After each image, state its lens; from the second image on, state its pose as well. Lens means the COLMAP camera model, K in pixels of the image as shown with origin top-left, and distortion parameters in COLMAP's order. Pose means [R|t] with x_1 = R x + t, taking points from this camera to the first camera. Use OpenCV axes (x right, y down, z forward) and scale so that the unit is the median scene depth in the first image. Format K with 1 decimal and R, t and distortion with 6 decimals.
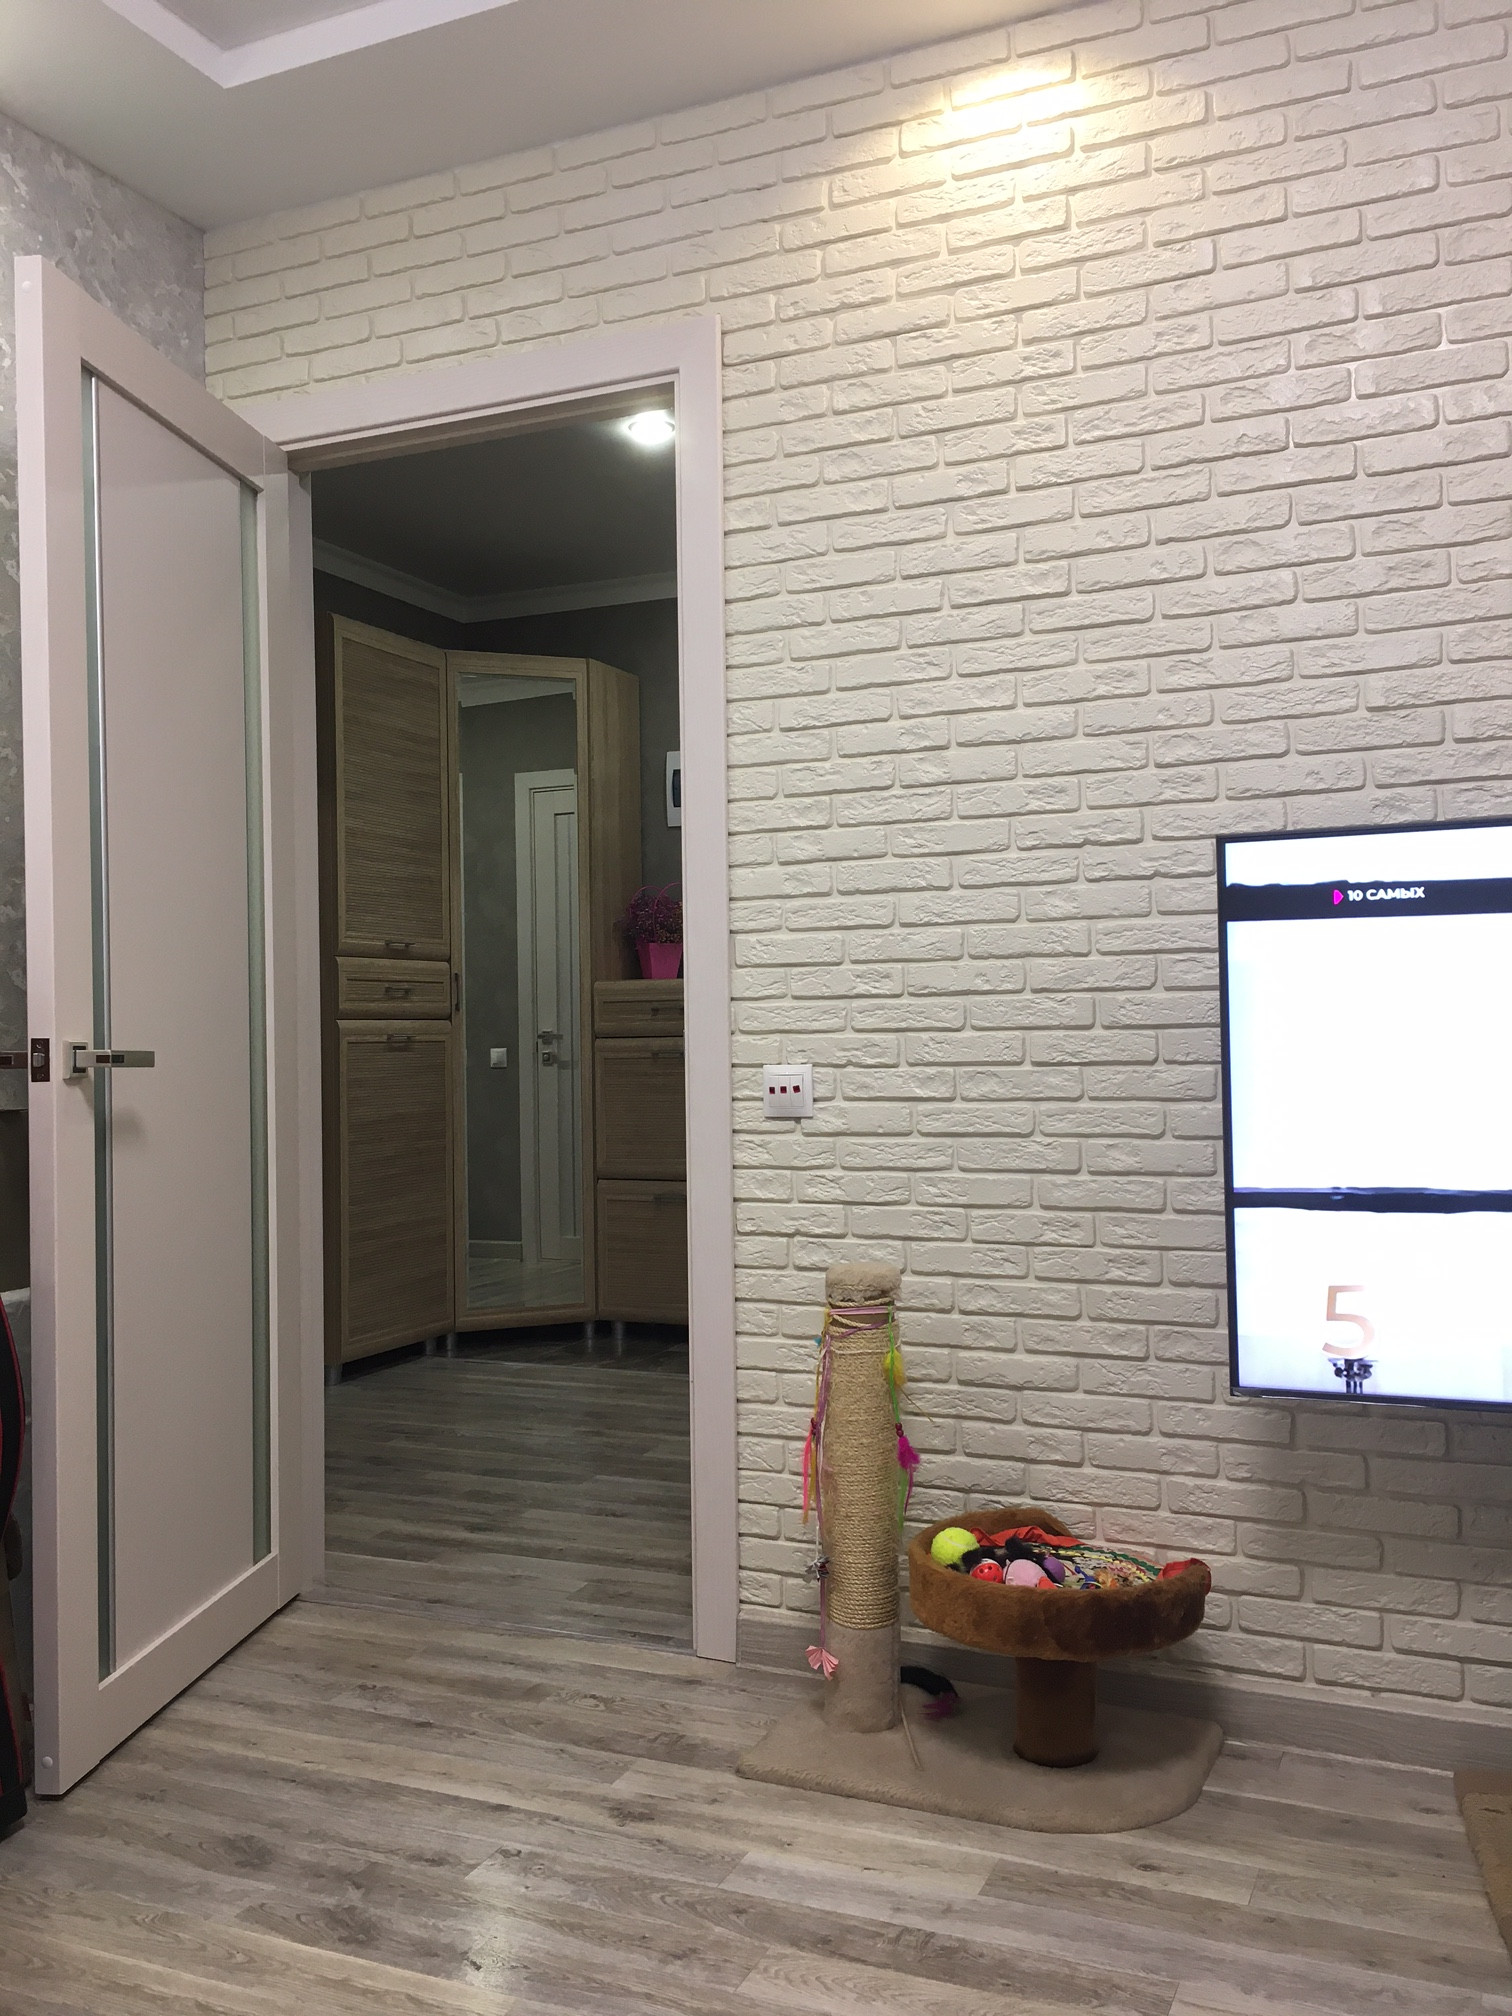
lens RADIAL K [[1730.3, 0, 754.0], [0, 1730.3, 1005.2], [0, 0, 1]] dist [0.055070, -0.074371]
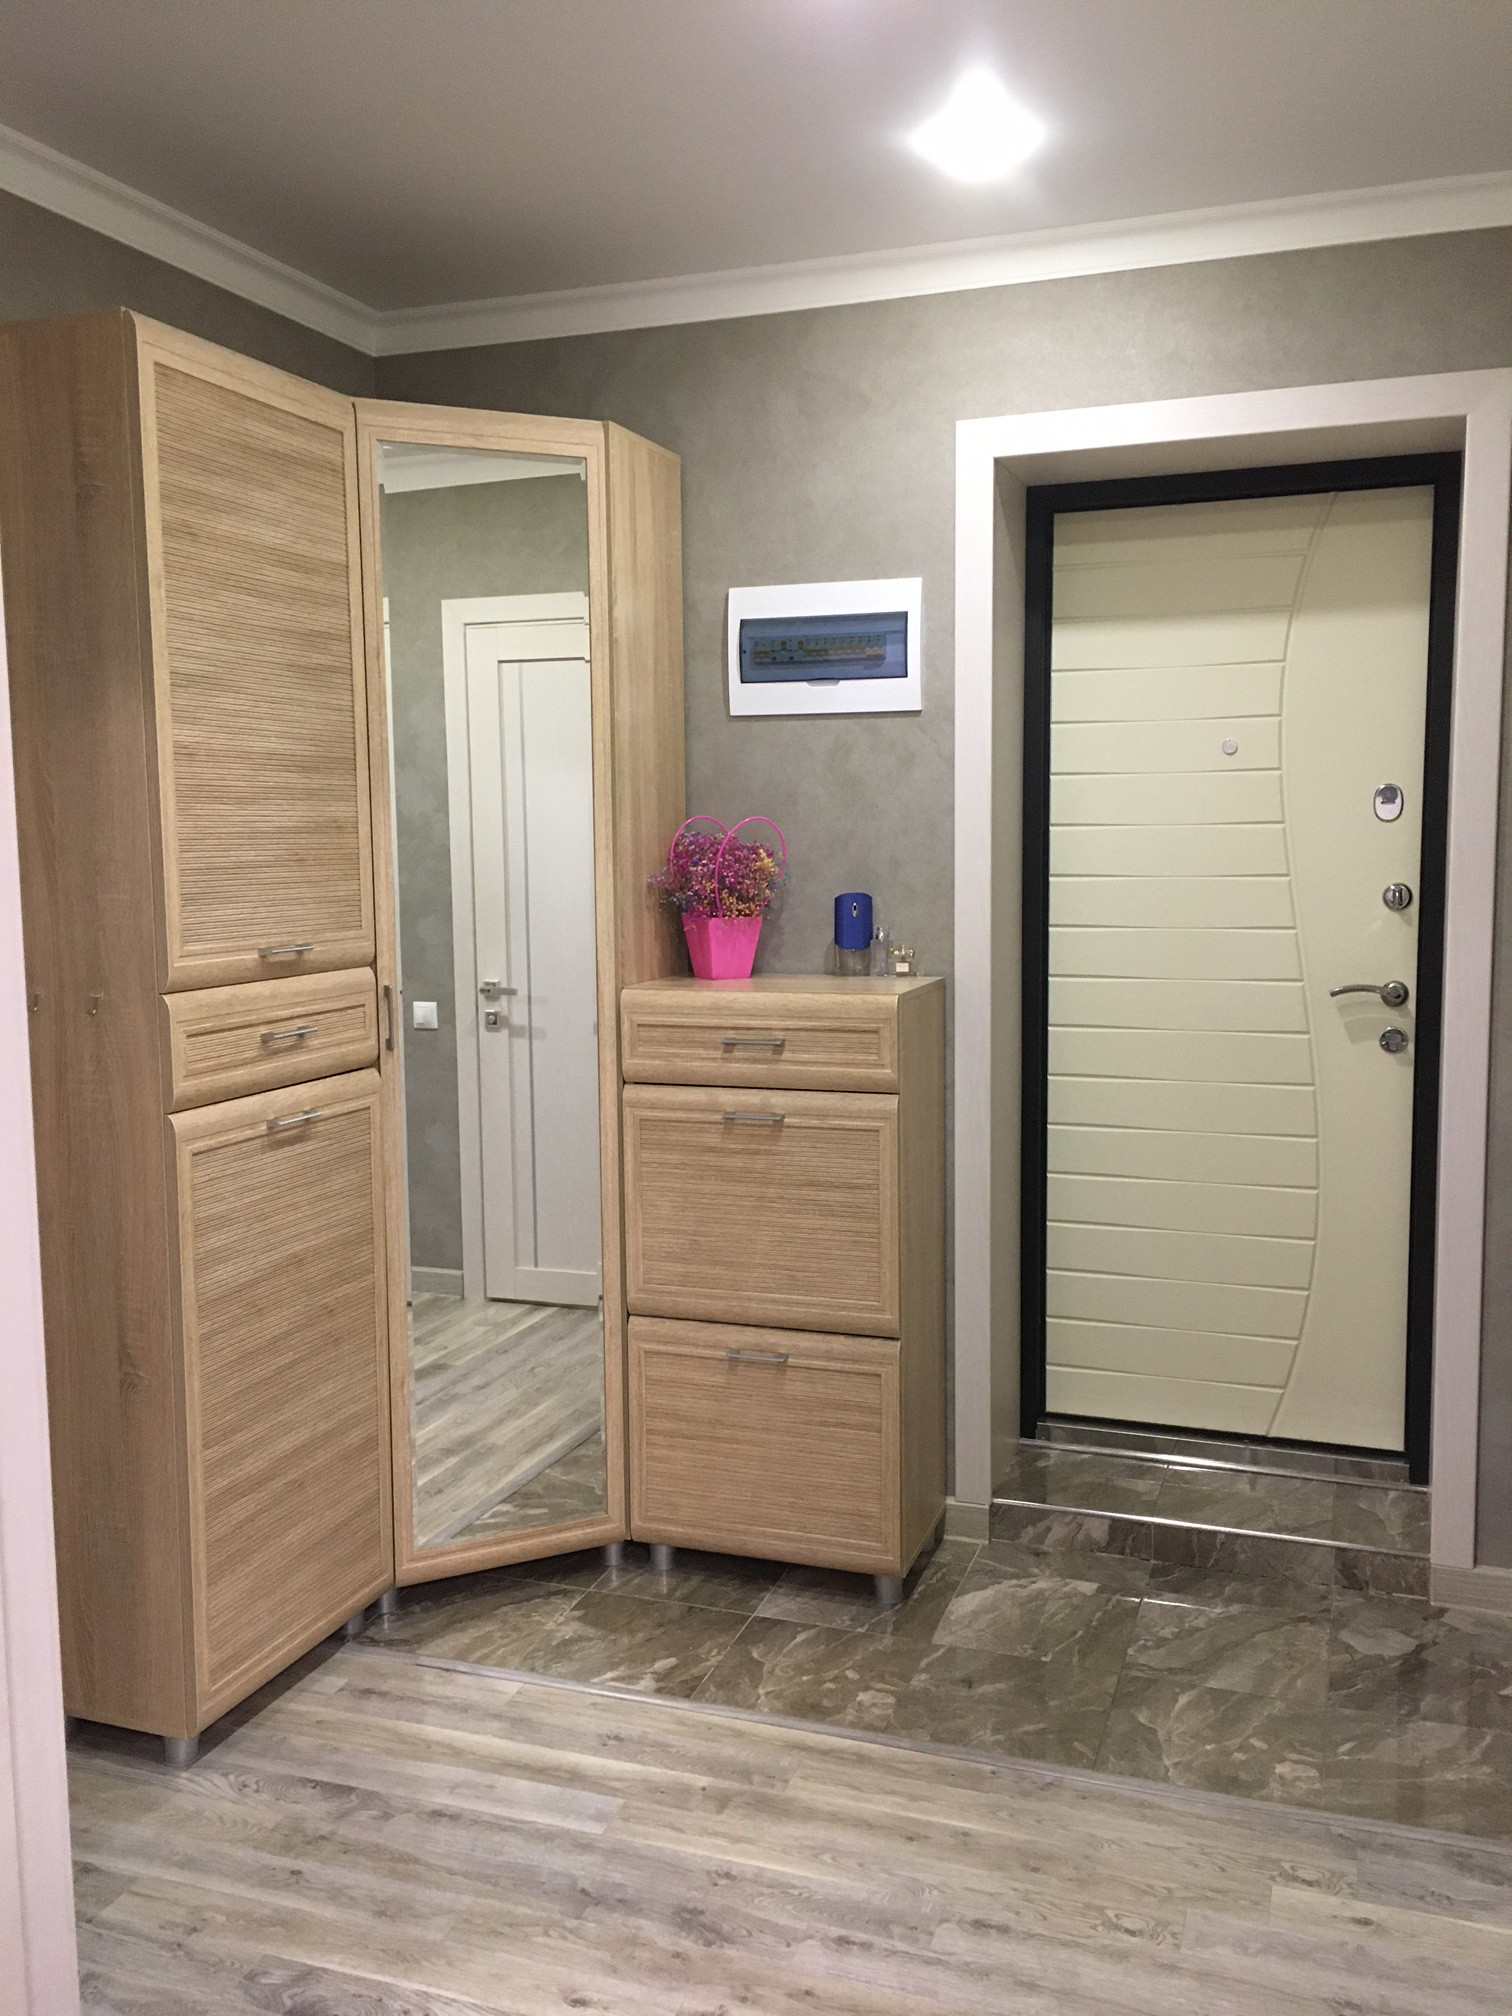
lens RADIAL K [[1730.3, 0, 763.1], [0, 1730.3, 1012.3], [0, 0, 1]] dist [0.055070, -0.074371]
pose [[0.996890, -0.004176, 0.078698, -0.093022], [-0.004808, 0.993512, 0.113626, -0.075164], [-0.078662, -0.113651, 0.990402, 0.423693]]
